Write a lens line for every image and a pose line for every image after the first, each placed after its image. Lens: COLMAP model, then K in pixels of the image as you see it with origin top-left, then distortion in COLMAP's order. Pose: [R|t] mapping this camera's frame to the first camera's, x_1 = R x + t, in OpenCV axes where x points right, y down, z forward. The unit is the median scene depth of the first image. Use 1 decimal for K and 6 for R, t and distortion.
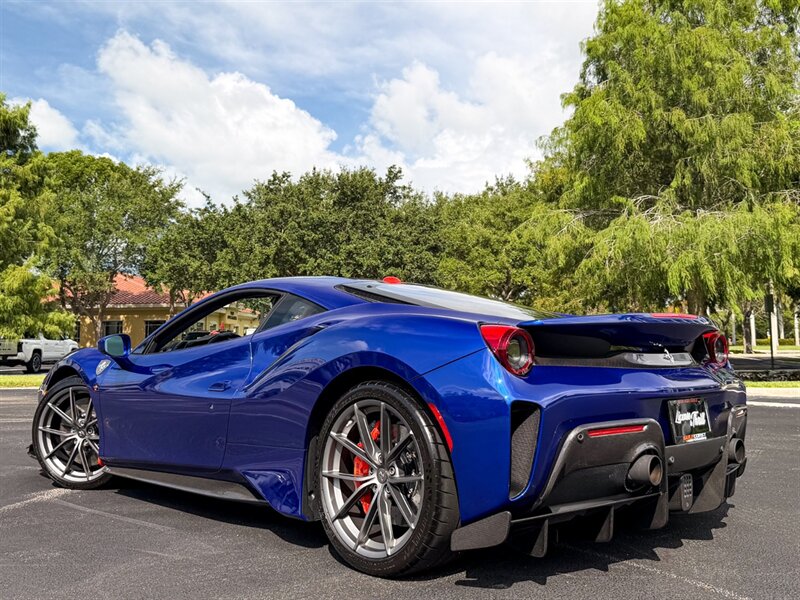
lens RADIAL K [[795.3, 0, 428.1], [0, 795.3, 262.1], [0, 0, 1]] dist [0.156385, -0.313290]
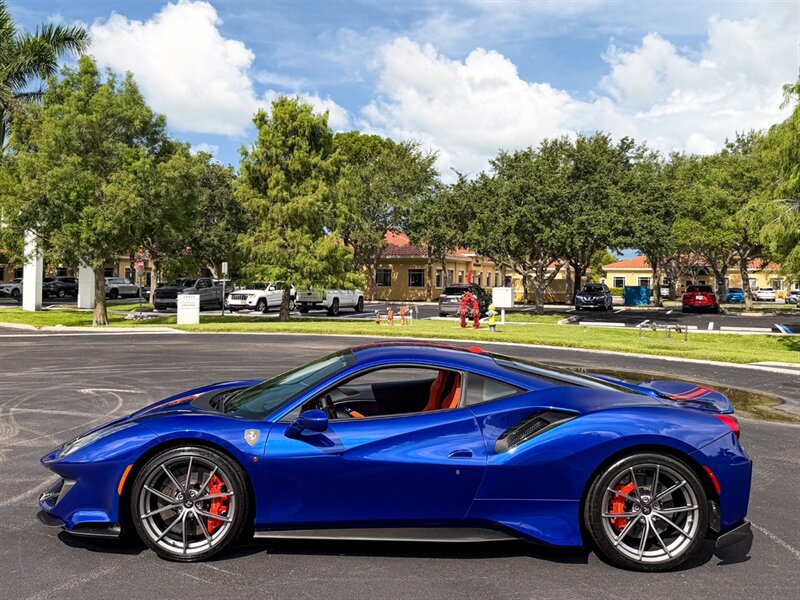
lens RADIAL K [[753.8, 0, 397.2], [0, 753.8, 260.6], [0, 0, 1]] dist [0.279409, -0.646963]
pose [[0.942182, 0.009433, -0.334969, 0.018174], [0.015487, 0.997310, 0.071647, -0.038812], [0.334744, -0.072693, 0.939501, -0.109321]]
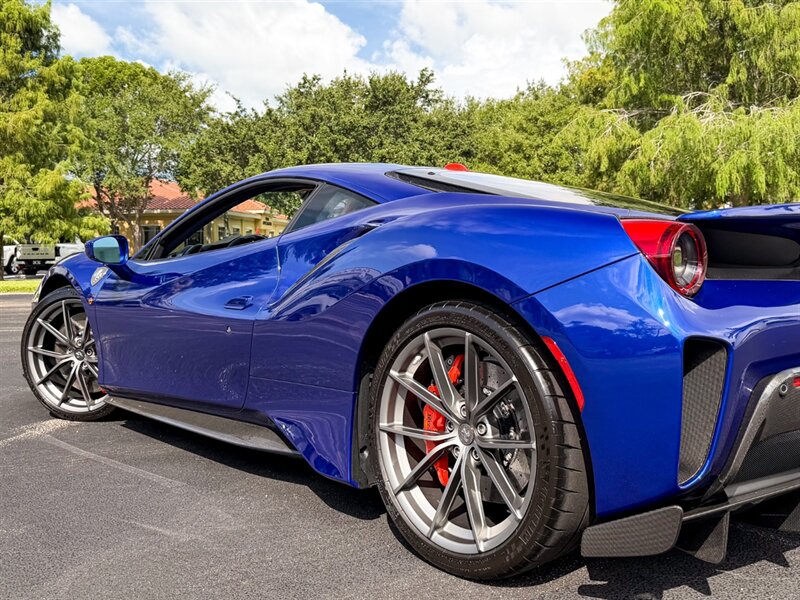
lens RADIAL K [[769.4, 0, 450.2], [0, 769.4, 250.6], [0, 0, 1]] dist [0.129825, -0.234907]
pose [[0.999968, -0.001517, -0.007918, -0.006436], [0.002333, 0.994576, 0.103990, 0.003538], [0.007717, -0.104006, 0.994547, 0.033723]]
